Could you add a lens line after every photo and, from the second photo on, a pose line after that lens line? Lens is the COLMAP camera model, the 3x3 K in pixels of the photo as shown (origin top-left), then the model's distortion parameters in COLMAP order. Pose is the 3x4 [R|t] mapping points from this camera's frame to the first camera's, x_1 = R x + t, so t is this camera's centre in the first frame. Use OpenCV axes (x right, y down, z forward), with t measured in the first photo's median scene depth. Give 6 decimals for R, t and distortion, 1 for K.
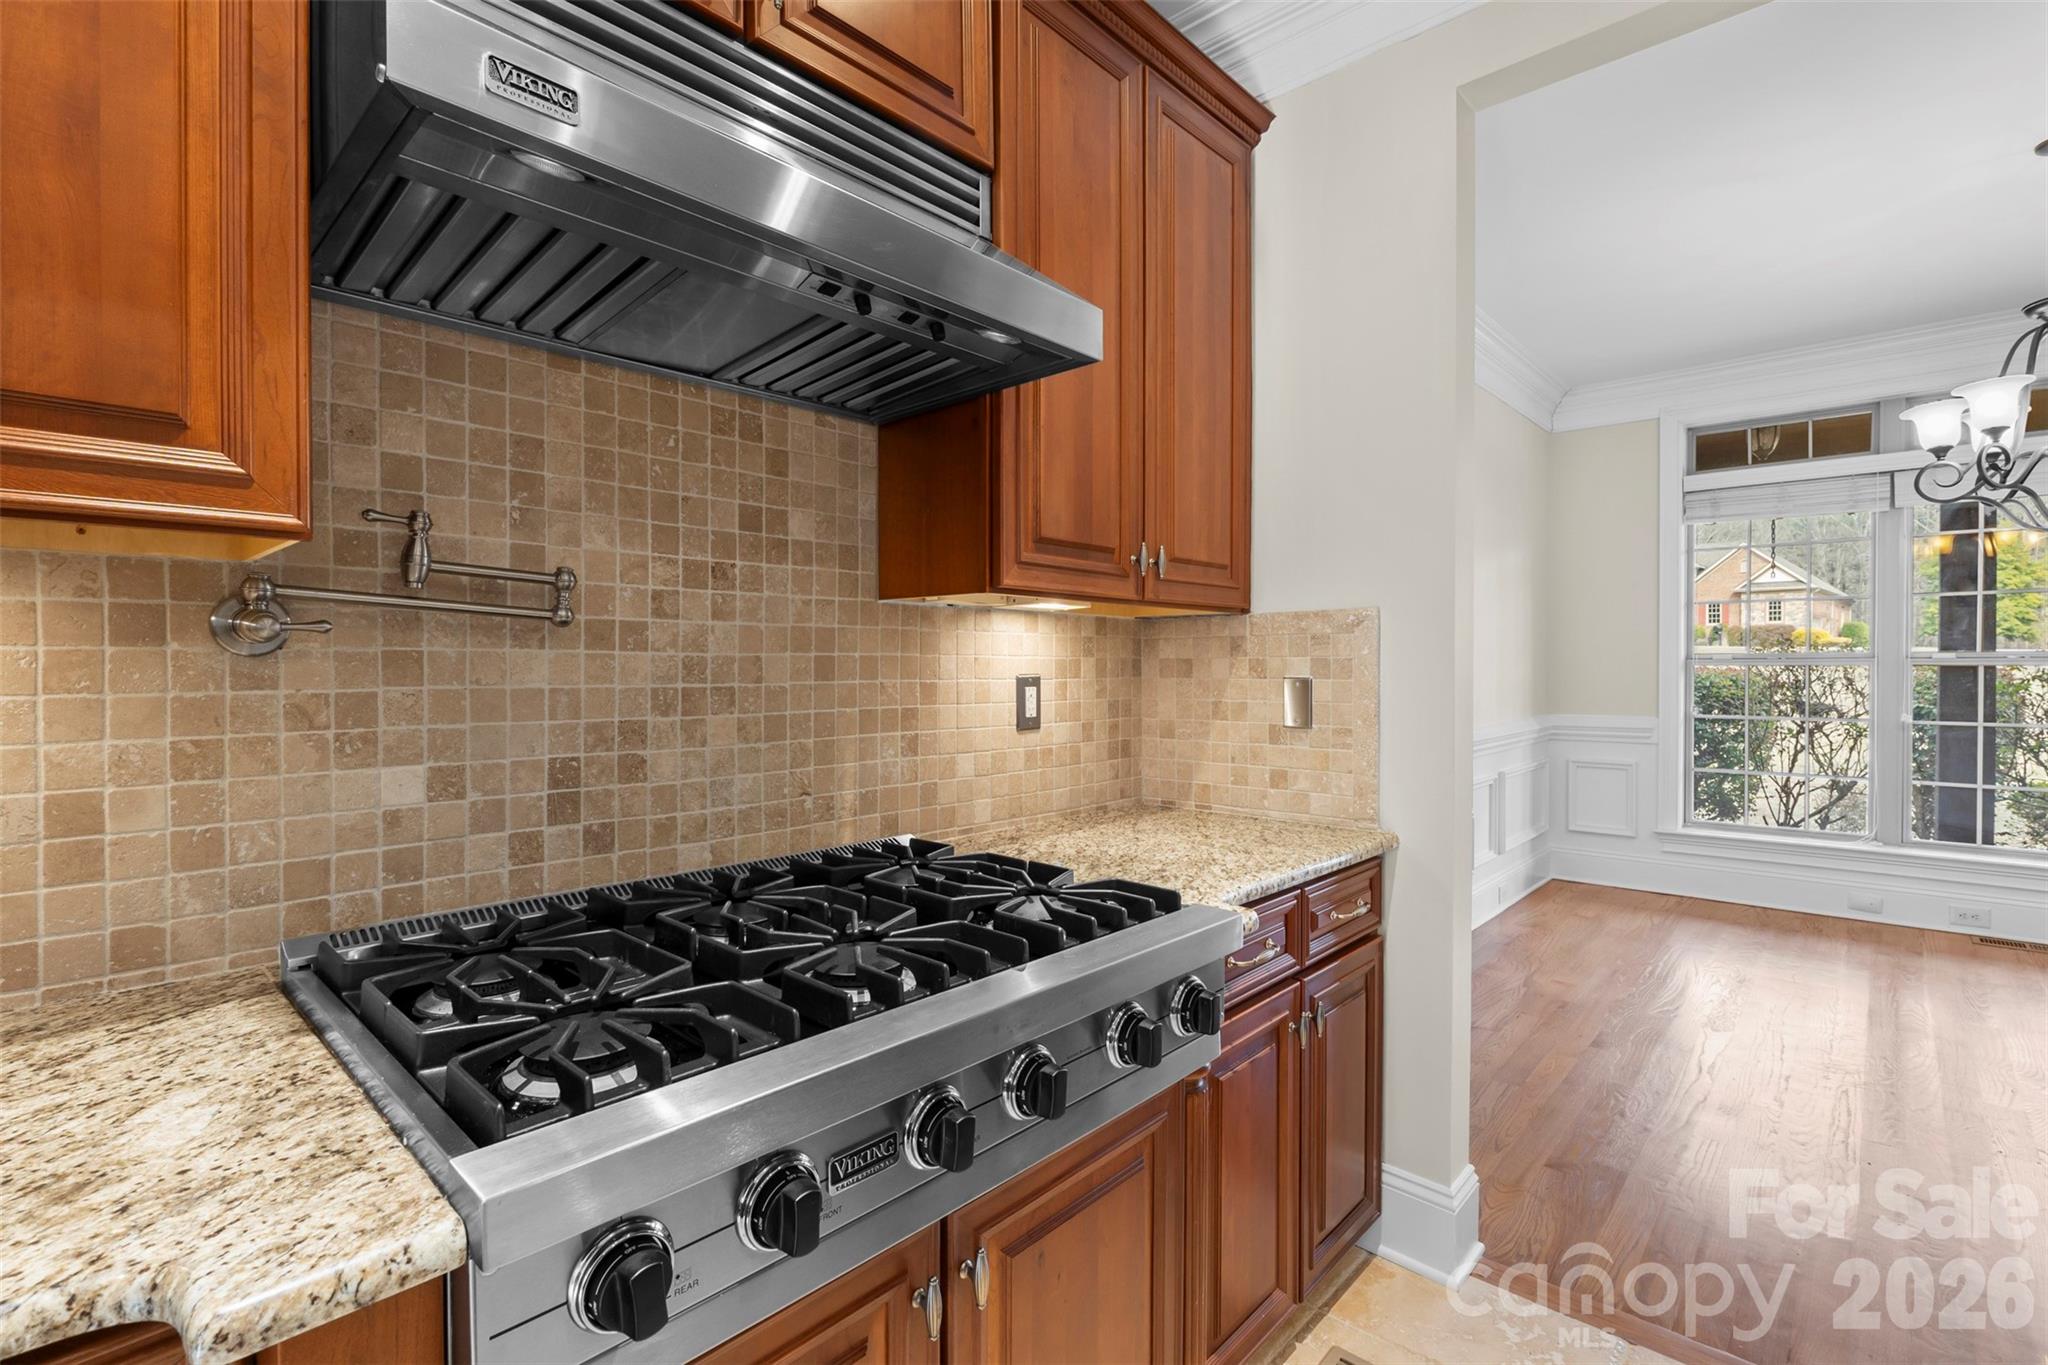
lens RADIAL K [[936.6, 0, 1016.9], [0, 936.6, 671.8], [0, 0, 1]] dist [-0.010302, 0.000989]
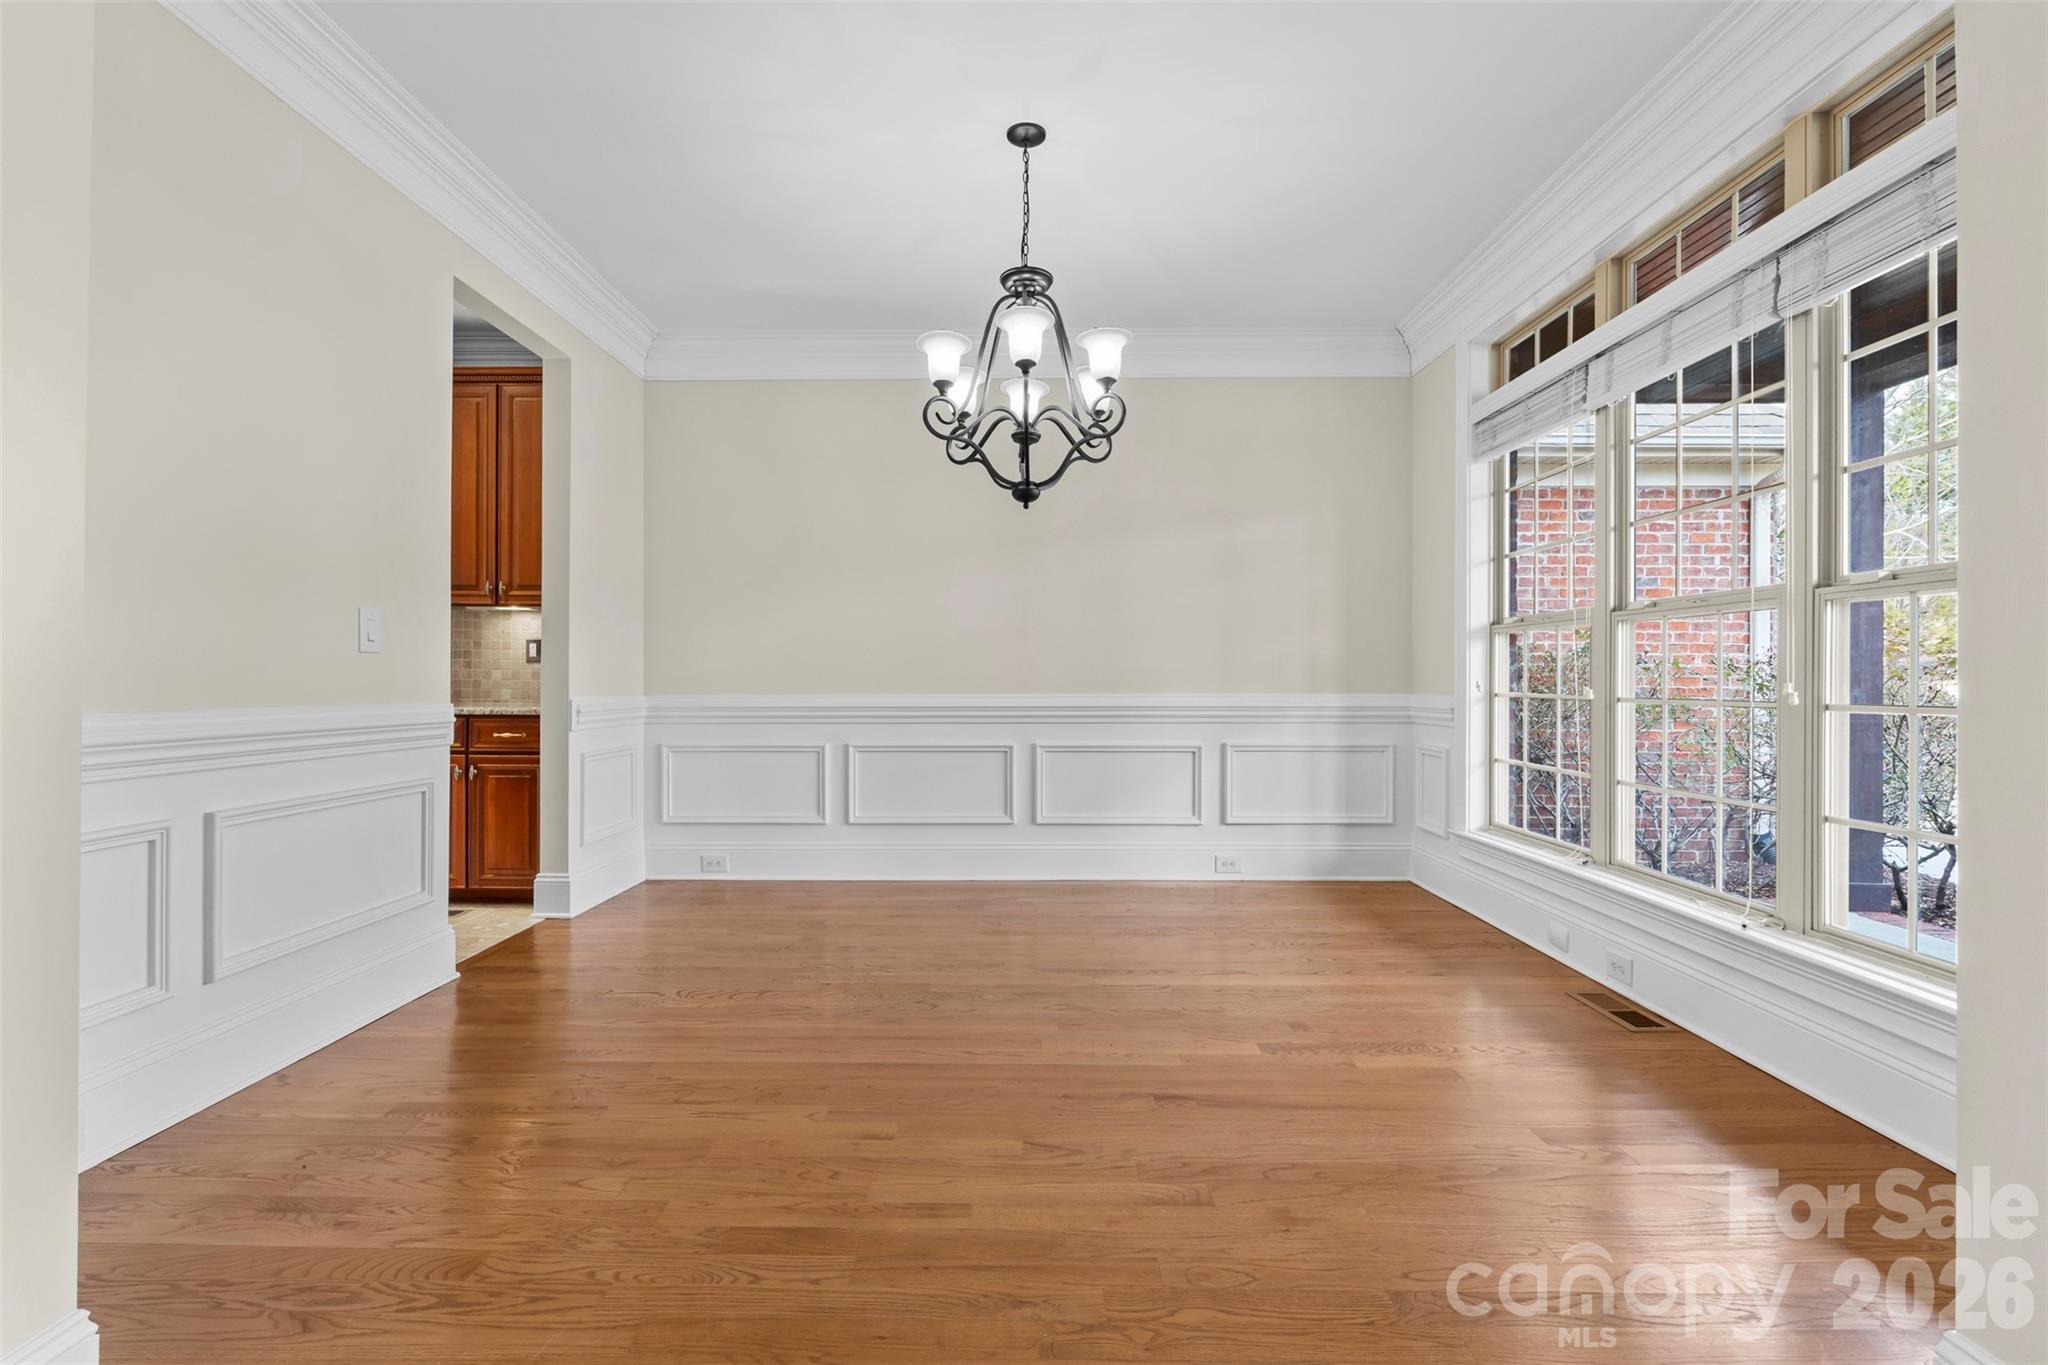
lens RADIAL K [[934.7, 0, 1019.9], [0, 934.7, 684.1], [0, 0, 1]] dist [-0.012244, 0.000348]
pose [[0.668845, 0.006692, -0.743371, 3.123243], [-0.009883, 0.999951, 0.000109, 0.128669], [0.743336, 0.007274, 0.668879, 0.445743]]
